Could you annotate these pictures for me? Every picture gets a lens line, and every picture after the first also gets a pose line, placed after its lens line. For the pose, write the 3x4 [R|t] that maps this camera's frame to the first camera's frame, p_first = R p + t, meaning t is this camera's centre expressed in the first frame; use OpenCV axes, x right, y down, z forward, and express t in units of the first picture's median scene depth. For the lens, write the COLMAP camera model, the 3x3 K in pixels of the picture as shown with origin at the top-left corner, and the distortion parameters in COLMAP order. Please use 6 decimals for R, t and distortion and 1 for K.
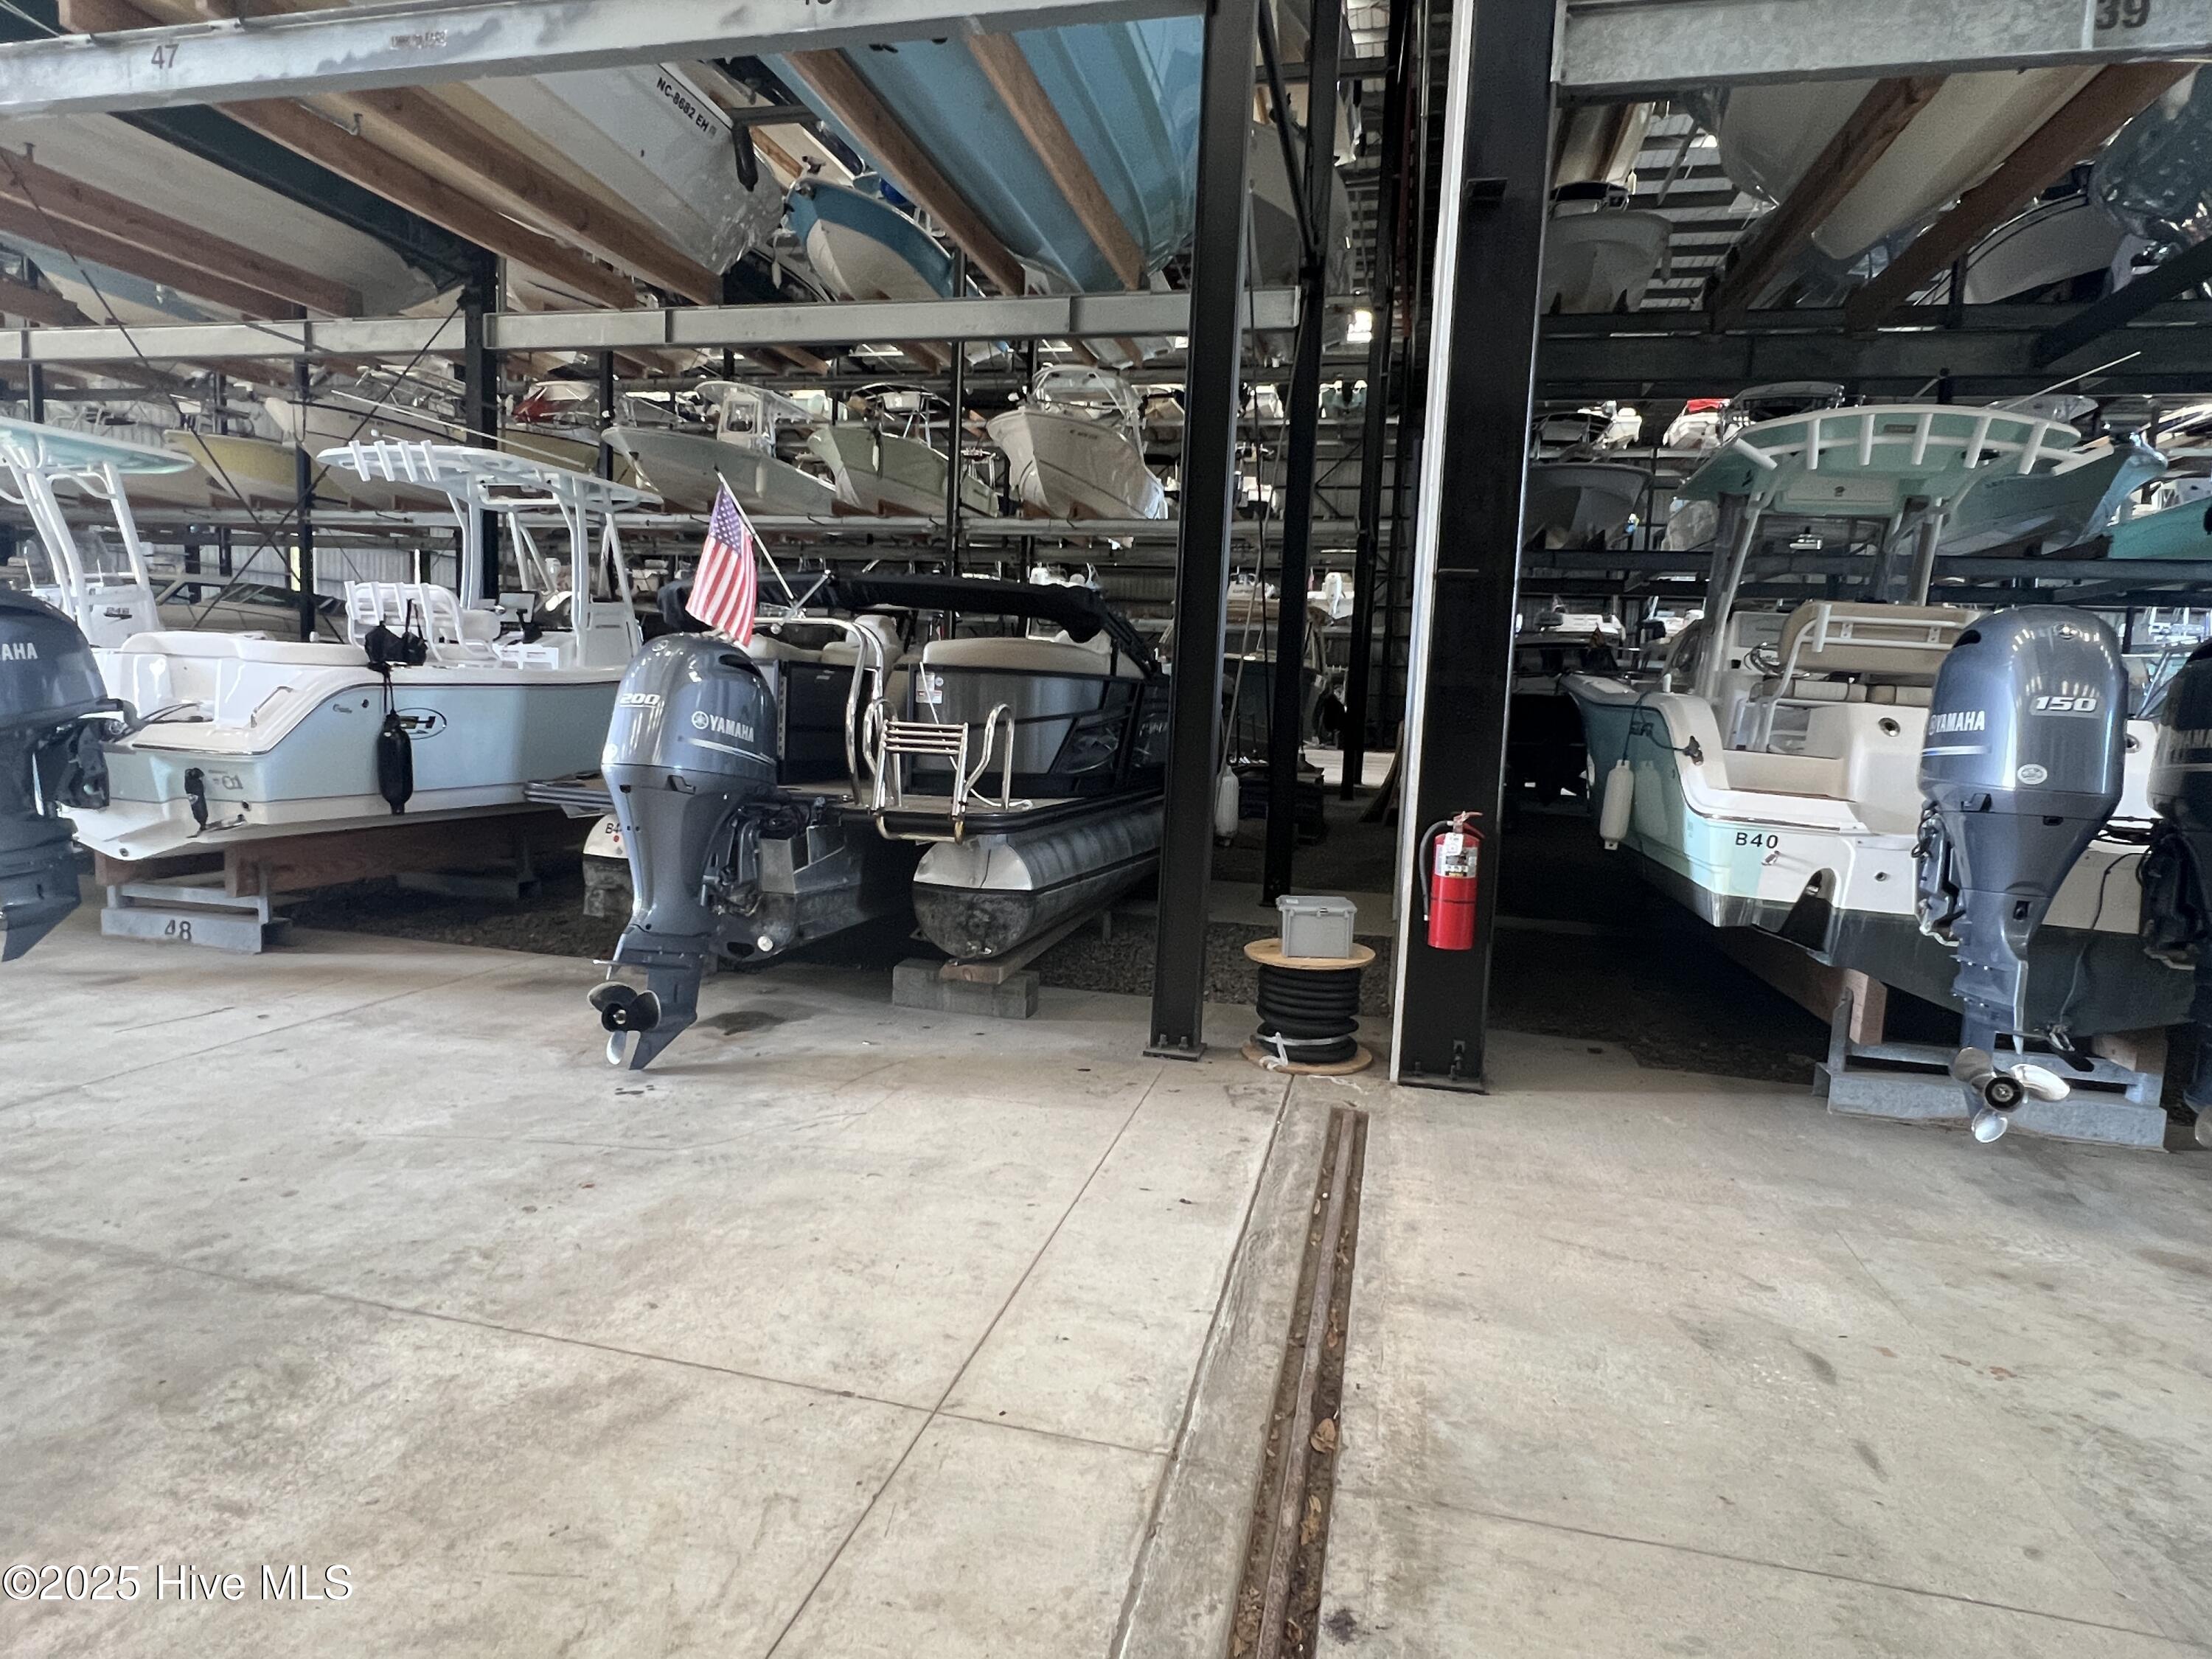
lens RADIAL K [[1246.2, 0, 1111.1], [0, 1246.2, 824.2], [0, 0, 1]] dist [-0.005428, 0.006363]
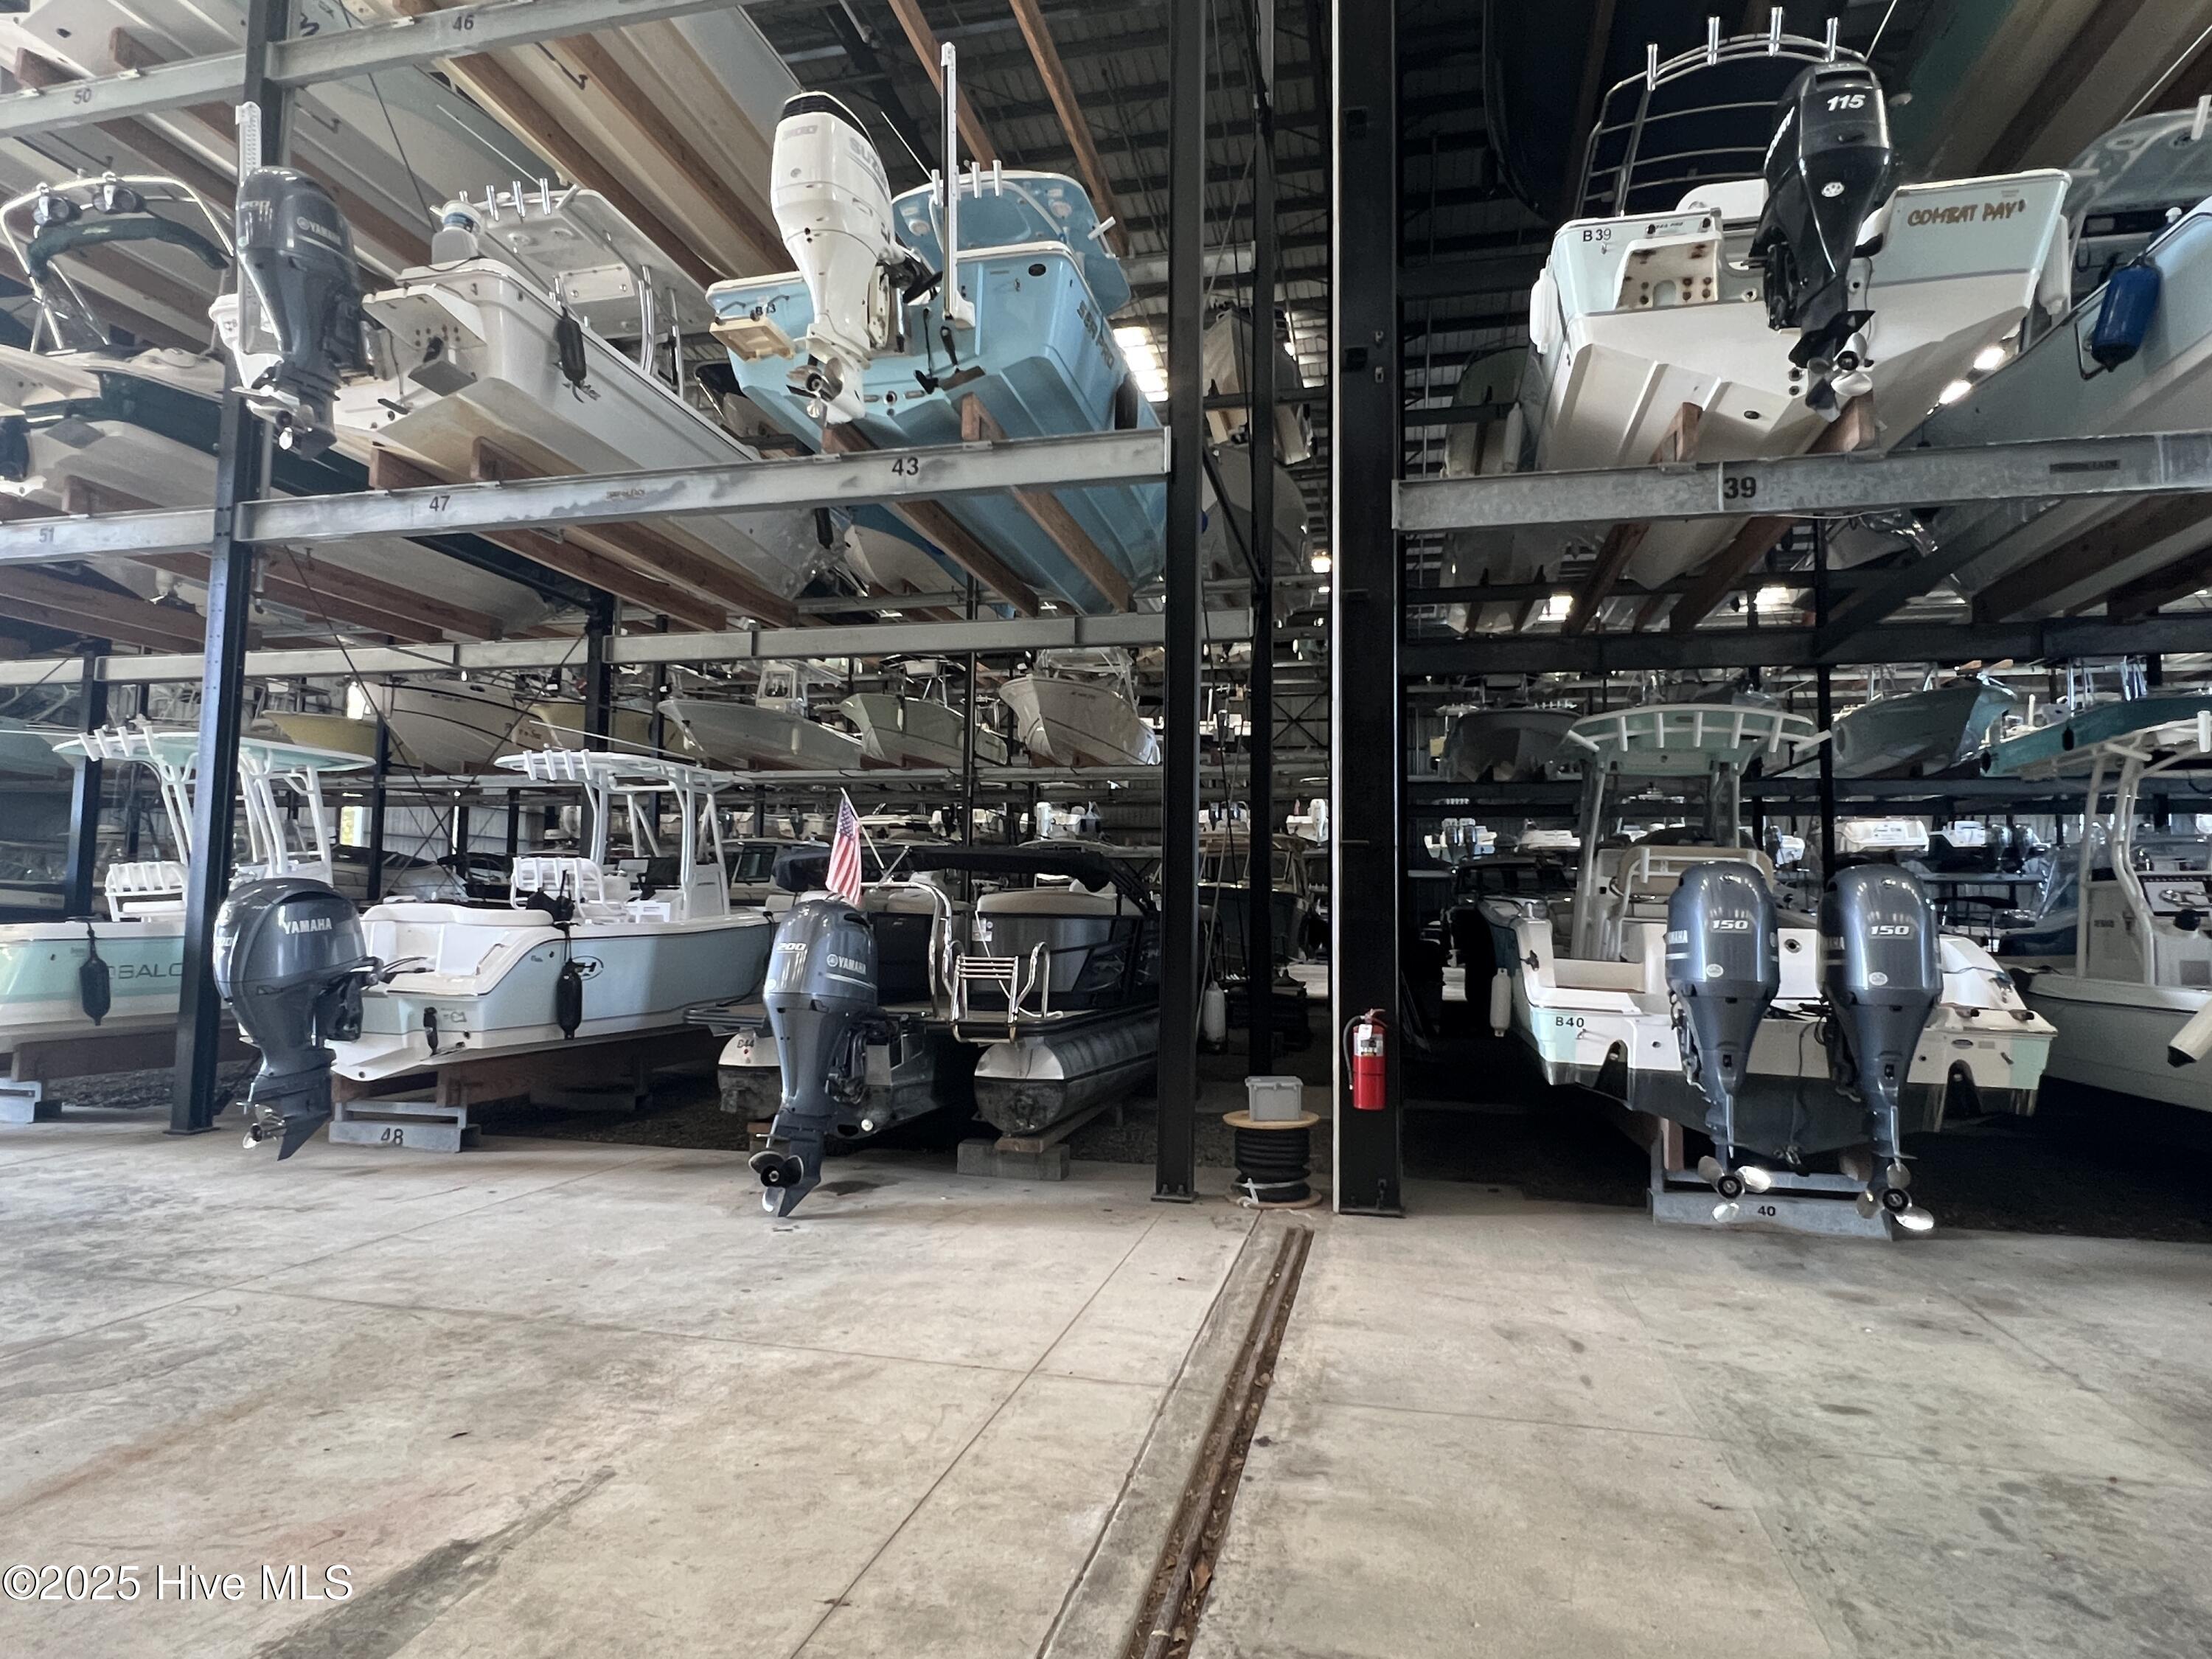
lens RADIAL K [[1246.2, 0, 1119.0], [0, 1246.2, 831.5], [0, 0, 1]] dist [-0.005428, 0.006363]
pose [[0.999529, -0.029715, 0.007674, -0.007015], [0.030588, 0.984920, -0.170286, 0.021901], [-0.002498, 0.170441, 0.985365, -0.396088]]
